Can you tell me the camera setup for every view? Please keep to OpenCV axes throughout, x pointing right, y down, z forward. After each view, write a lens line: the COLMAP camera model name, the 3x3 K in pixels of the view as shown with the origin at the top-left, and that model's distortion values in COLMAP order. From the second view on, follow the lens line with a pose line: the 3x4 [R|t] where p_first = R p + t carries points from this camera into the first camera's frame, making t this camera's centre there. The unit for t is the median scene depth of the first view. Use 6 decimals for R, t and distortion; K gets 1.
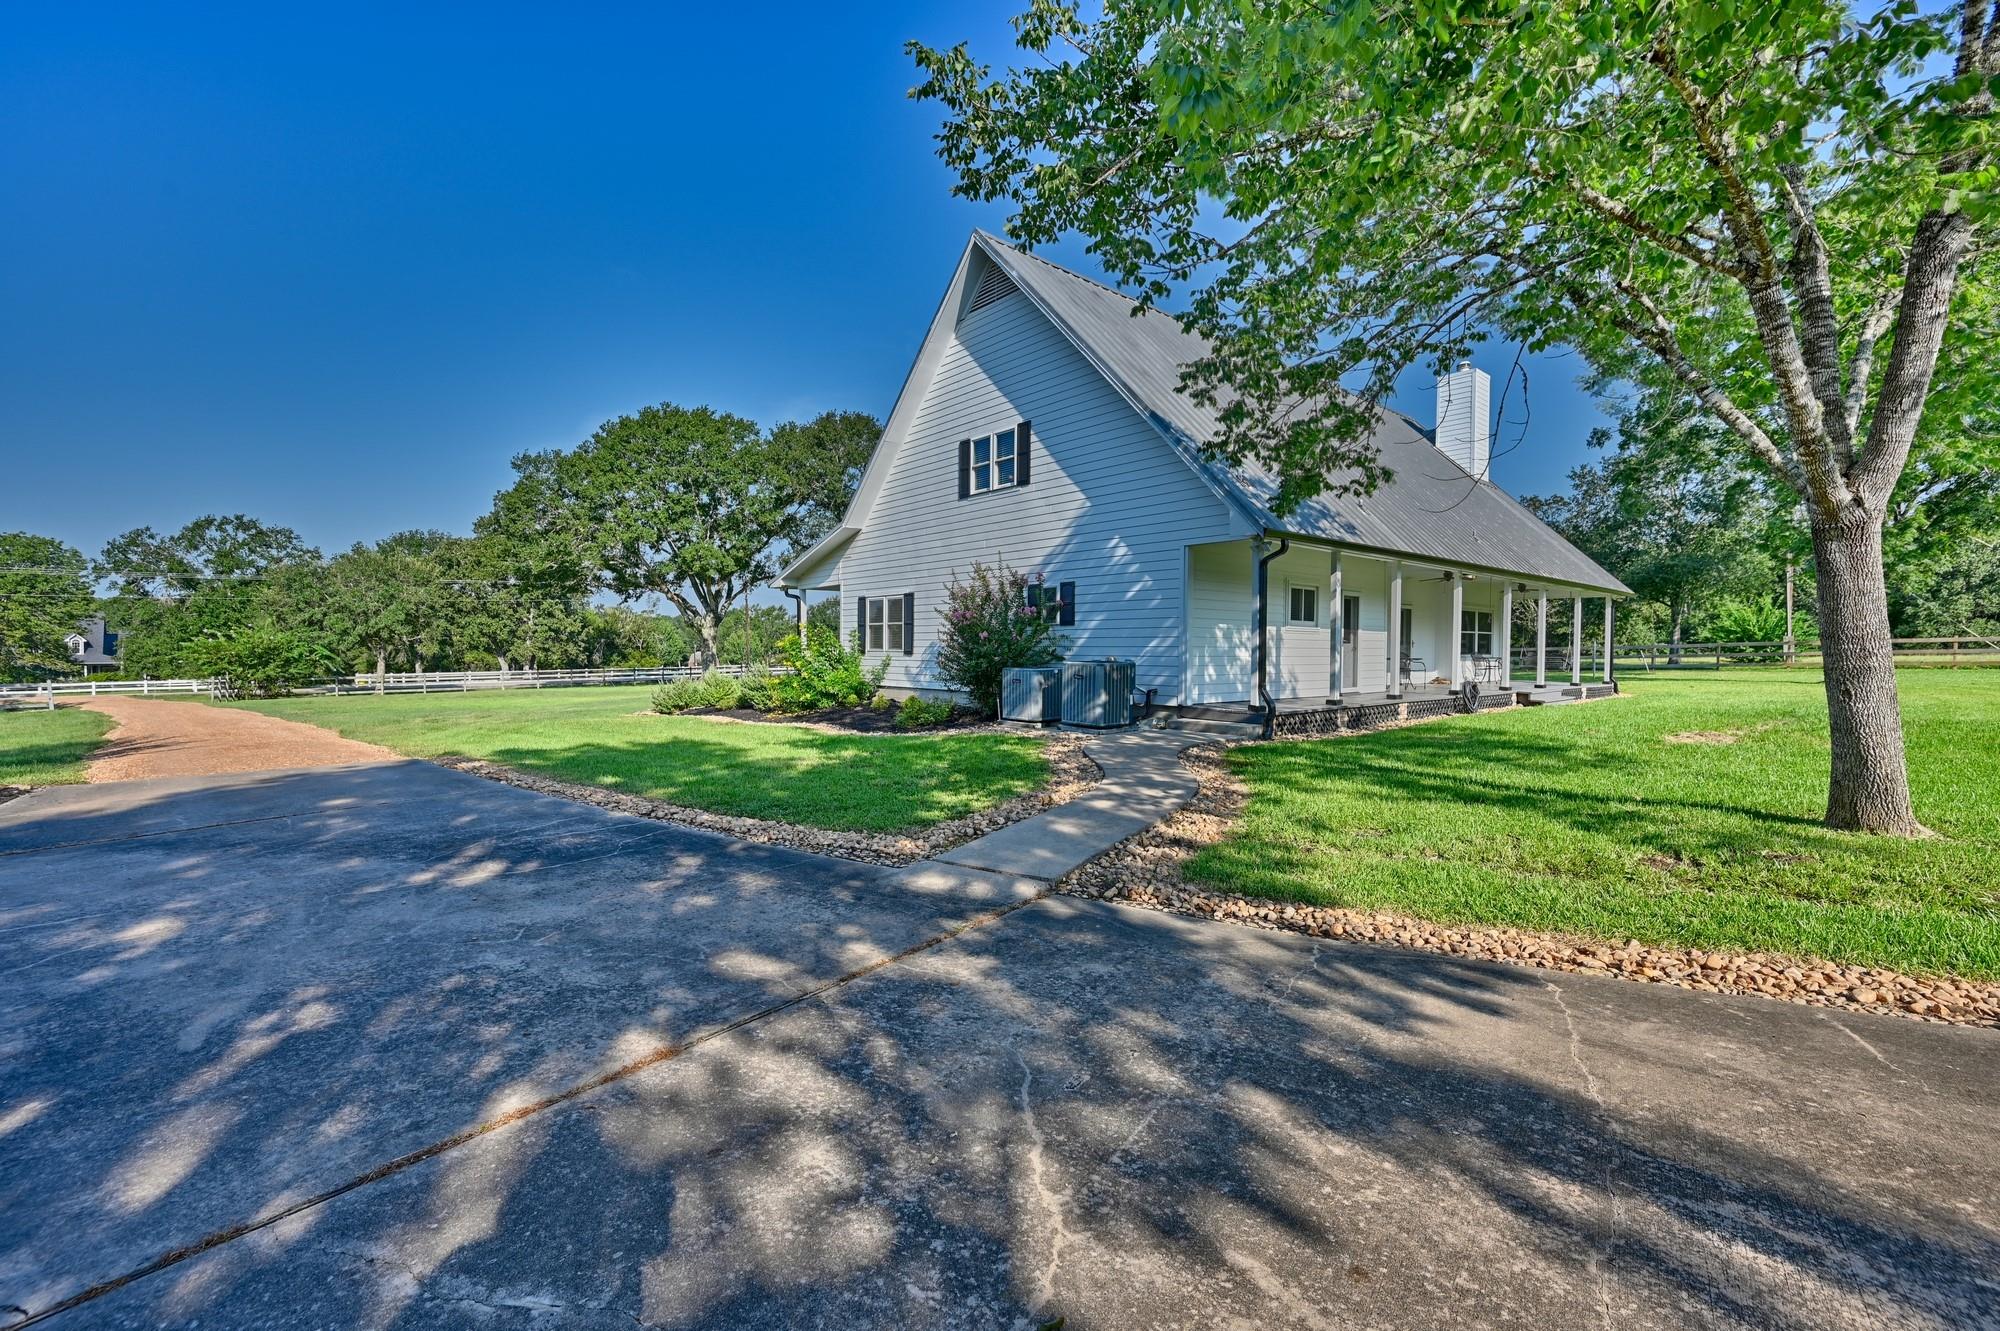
lens RADIAL K [[843.9, 0, 1005.8], [0, 843.9, 665.1], [0, 0, 1]] dist [0.004191, 0.000644]
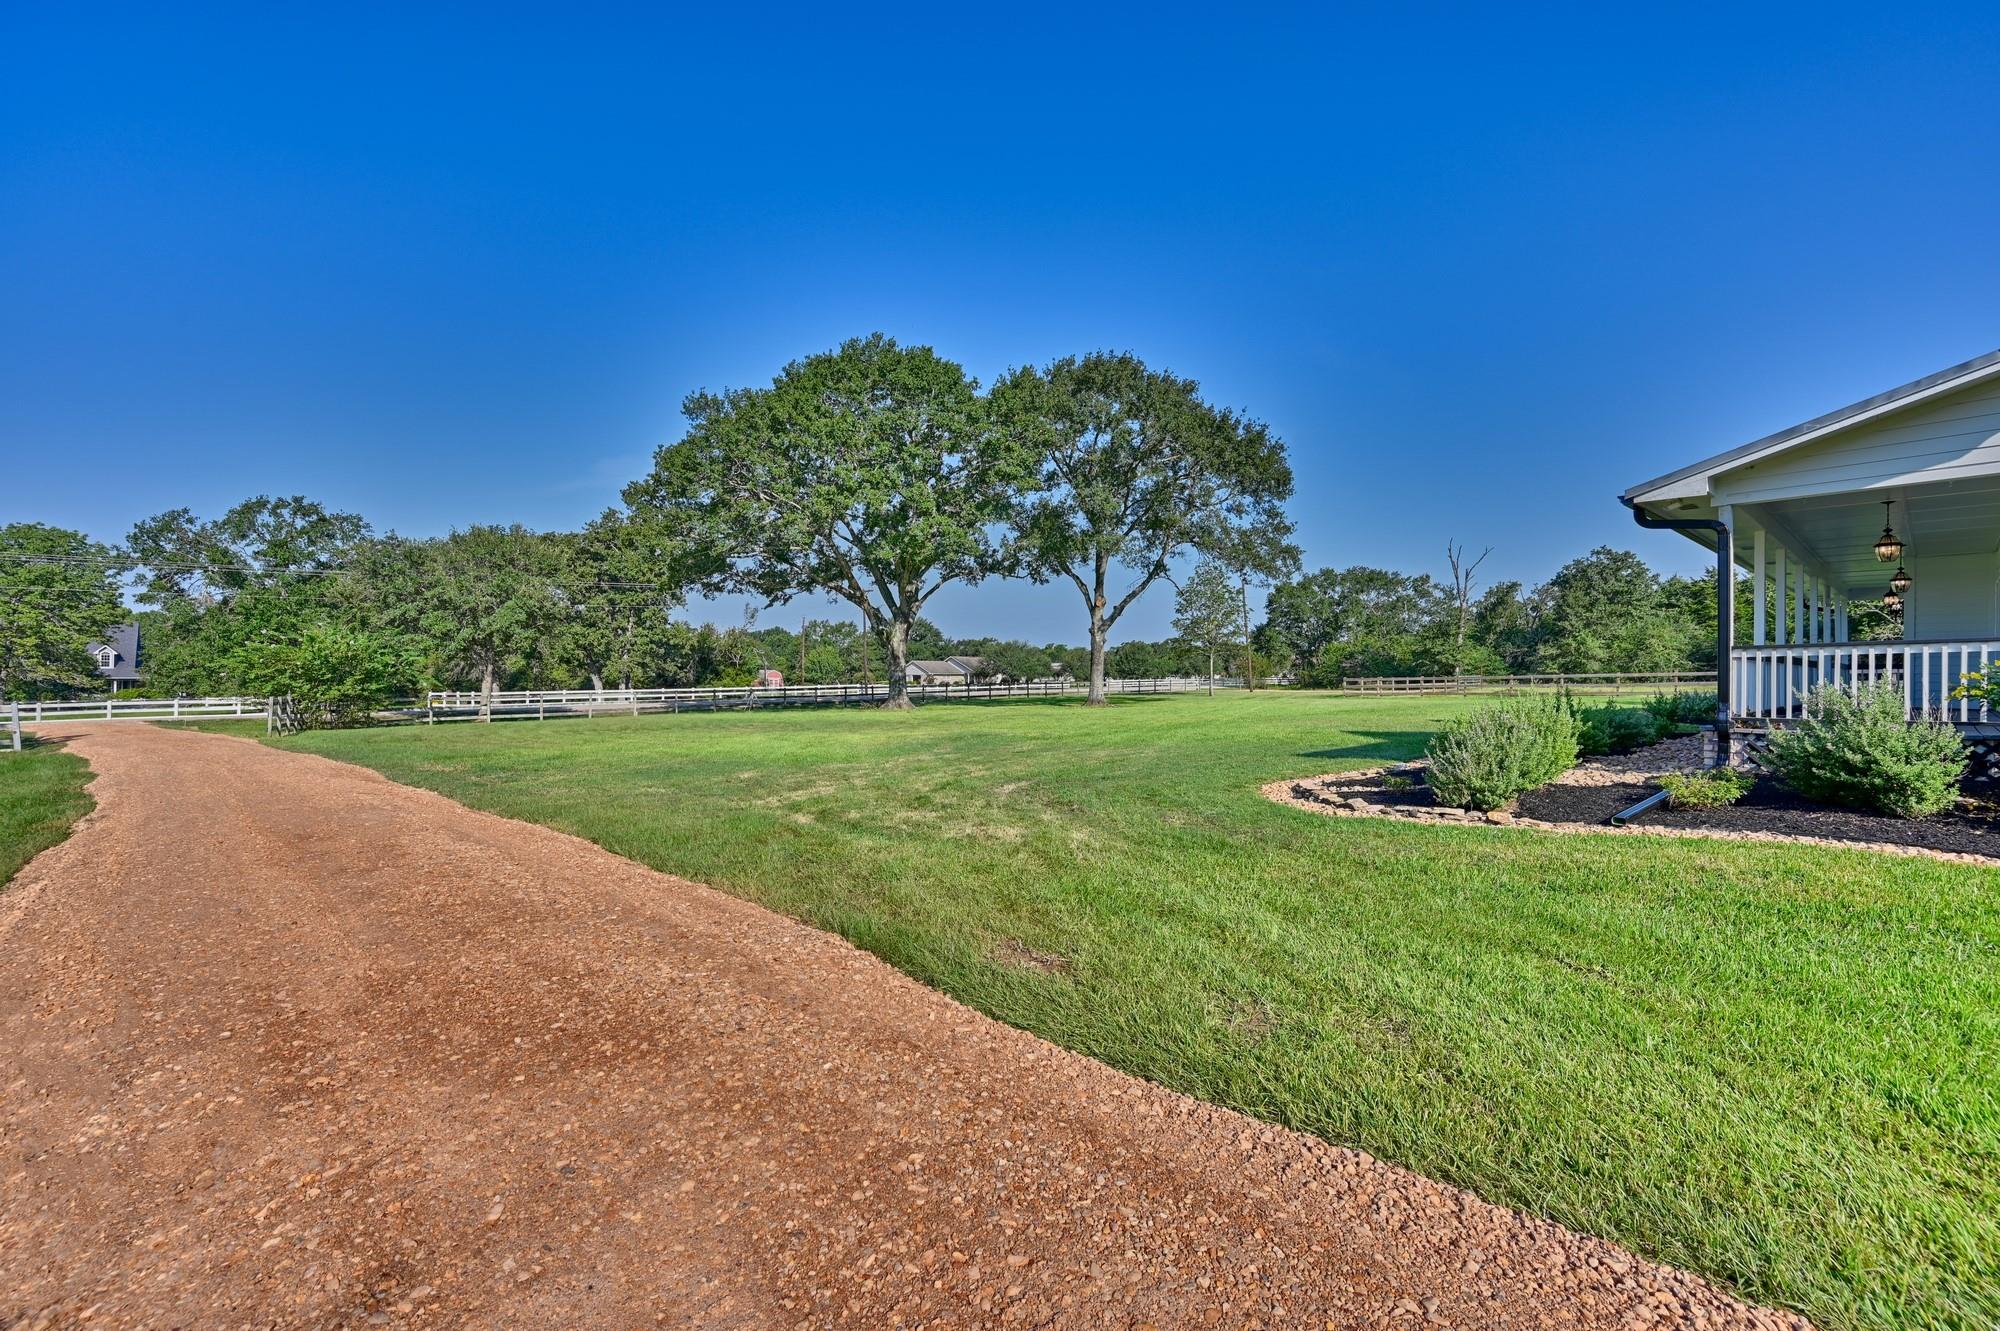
lens RADIAL K [[803.9, 0, 993.6], [0, 803.9, 666.6], [0, 0, 1]] dist [0.004283, 0.001179]
pose [[0.999954, 0.006781, -0.006797, -0.232007], [-0.006947, 0.999673, -0.024599, 0.000691], [0.006628, 0.024645, 0.999674, 0.234916]]
